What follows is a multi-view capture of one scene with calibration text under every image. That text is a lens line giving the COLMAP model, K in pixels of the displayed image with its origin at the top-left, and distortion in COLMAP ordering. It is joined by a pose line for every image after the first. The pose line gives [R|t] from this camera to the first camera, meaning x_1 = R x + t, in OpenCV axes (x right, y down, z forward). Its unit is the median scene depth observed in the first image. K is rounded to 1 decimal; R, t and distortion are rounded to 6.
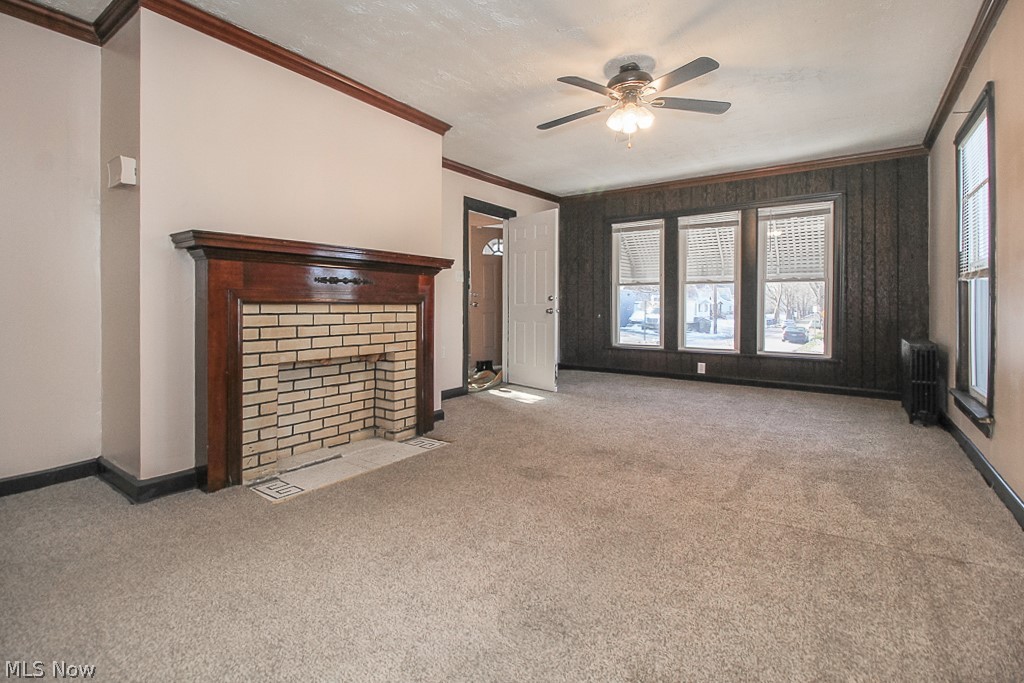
lens RADIAL K [[476.0, 0, 512.5], [0, 476.0, 308.4], [0, 0, 1]] dist [0.002213, 0.000238]
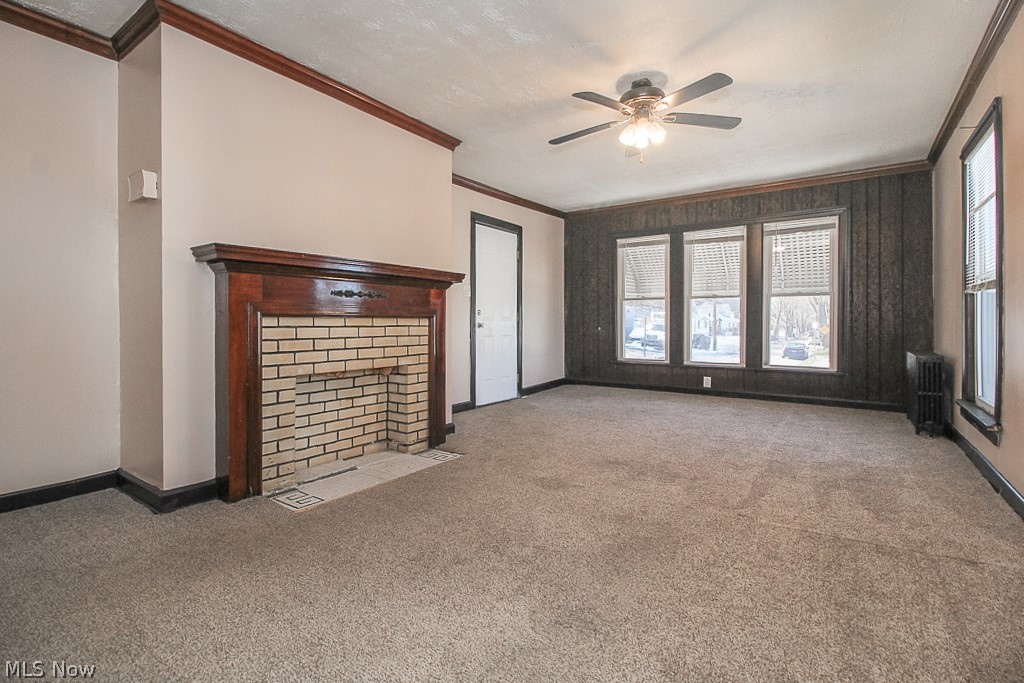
lens RADIAL K [[478.7, 0, 513.4], [0, 478.7, 326.1], [0, 0, 1]] dist [0.003078, -0.000233]
pose [[0.999977, -0.001863, 0.006584, -0.037657], [0.001856, 0.999998, 0.001125, 0.010110], [-0.006586, -0.001113, 0.999978, -0.019318]]
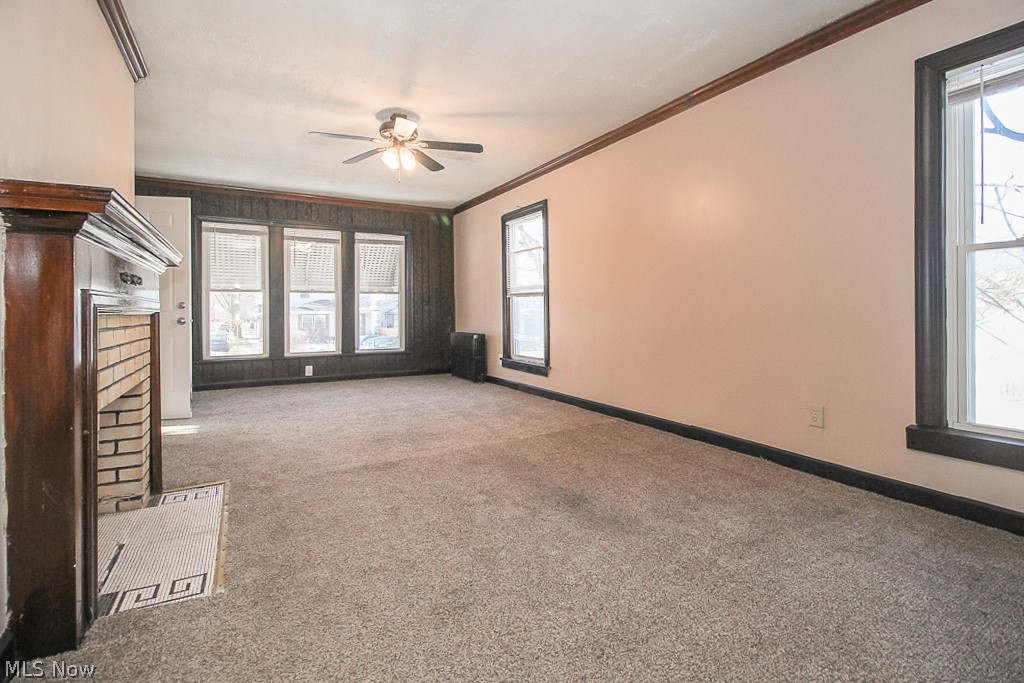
lens RADIAL K [[495.4, 0, 496.8], [0, 495.4, 307.9], [0, 0, 1]] dist [0.002188, -0.000080]
pose [[0.425476, 0.001400, 0.904968, -0.859693], [0.014241, 0.999865, -0.008242, -0.003730], [-0.904857, 0.016395, 0.425399, 0.262353]]
